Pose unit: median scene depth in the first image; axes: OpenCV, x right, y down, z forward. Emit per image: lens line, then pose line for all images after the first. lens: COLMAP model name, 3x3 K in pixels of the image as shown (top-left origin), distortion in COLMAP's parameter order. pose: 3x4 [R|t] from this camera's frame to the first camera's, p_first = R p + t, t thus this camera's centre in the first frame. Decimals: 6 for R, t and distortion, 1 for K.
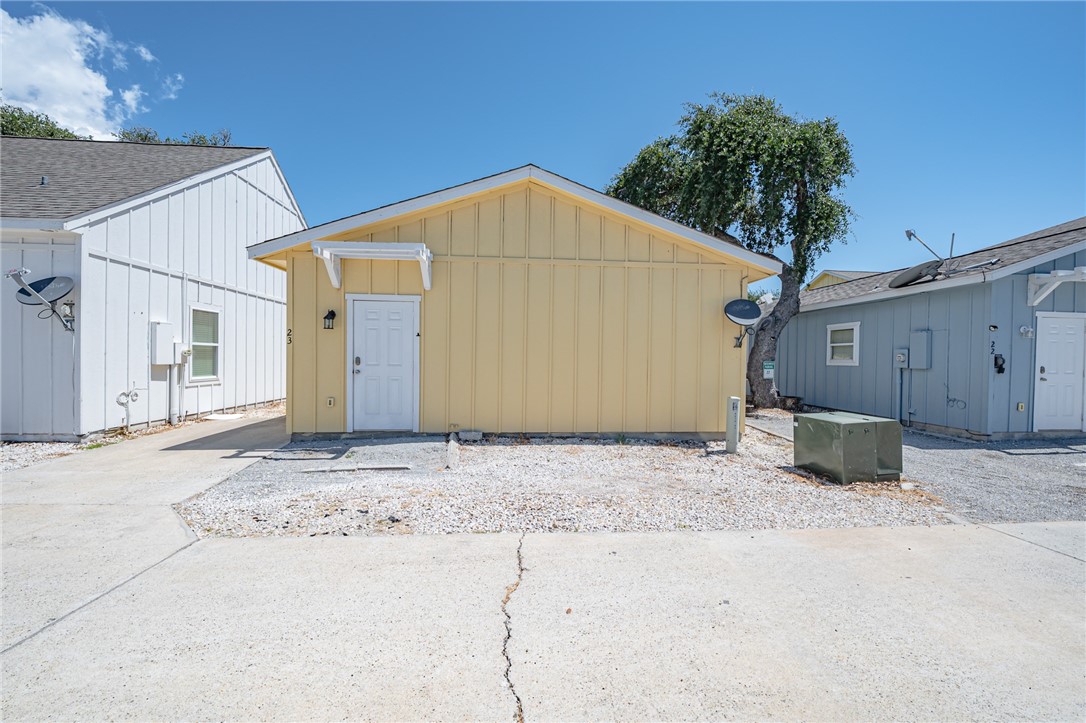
lens RADIAL K [[417.6, 0, 543.0], [0, 417.6, 361.5], [0, 0, 1]] dist [0.001286, 0.000046]
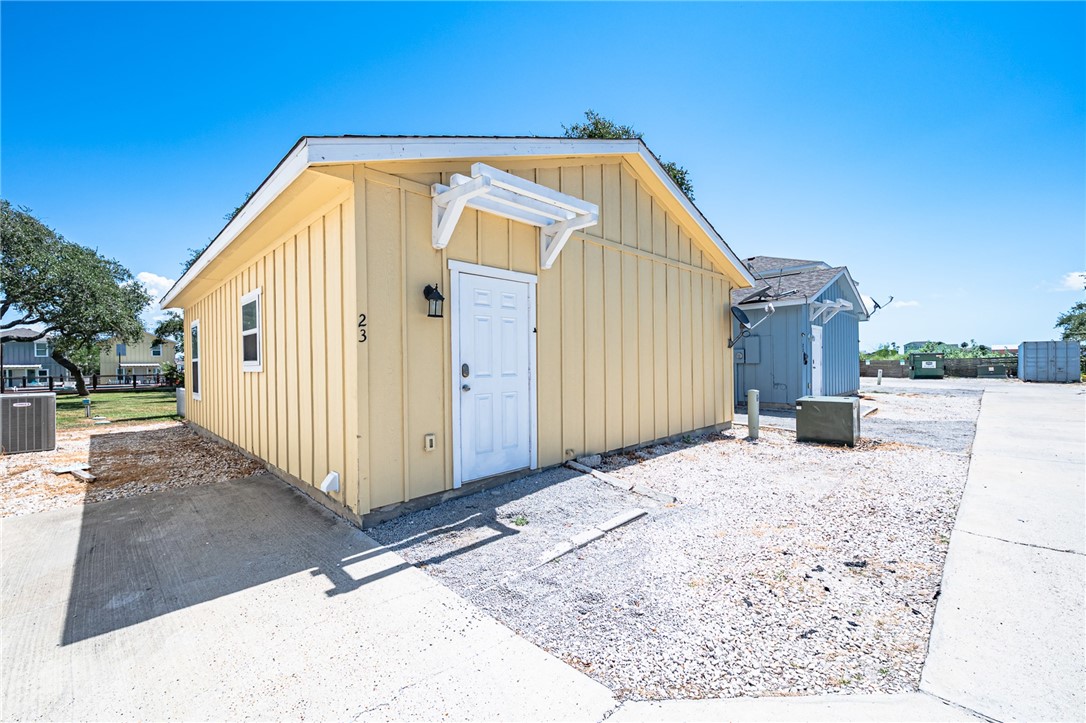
lens RADIAL K [[439.5, 0, 543.0], [0, 439.5, 361.5], [0, 0, 1]] dist [0.000749, 0.000209]
pose [[0.768744, -0.020989, 0.639212, -0.771003], [0.025883, 0.999664, 0.001697, -0.012619], [-0.639033, 0.015240, 0.769029, 0.423059]]
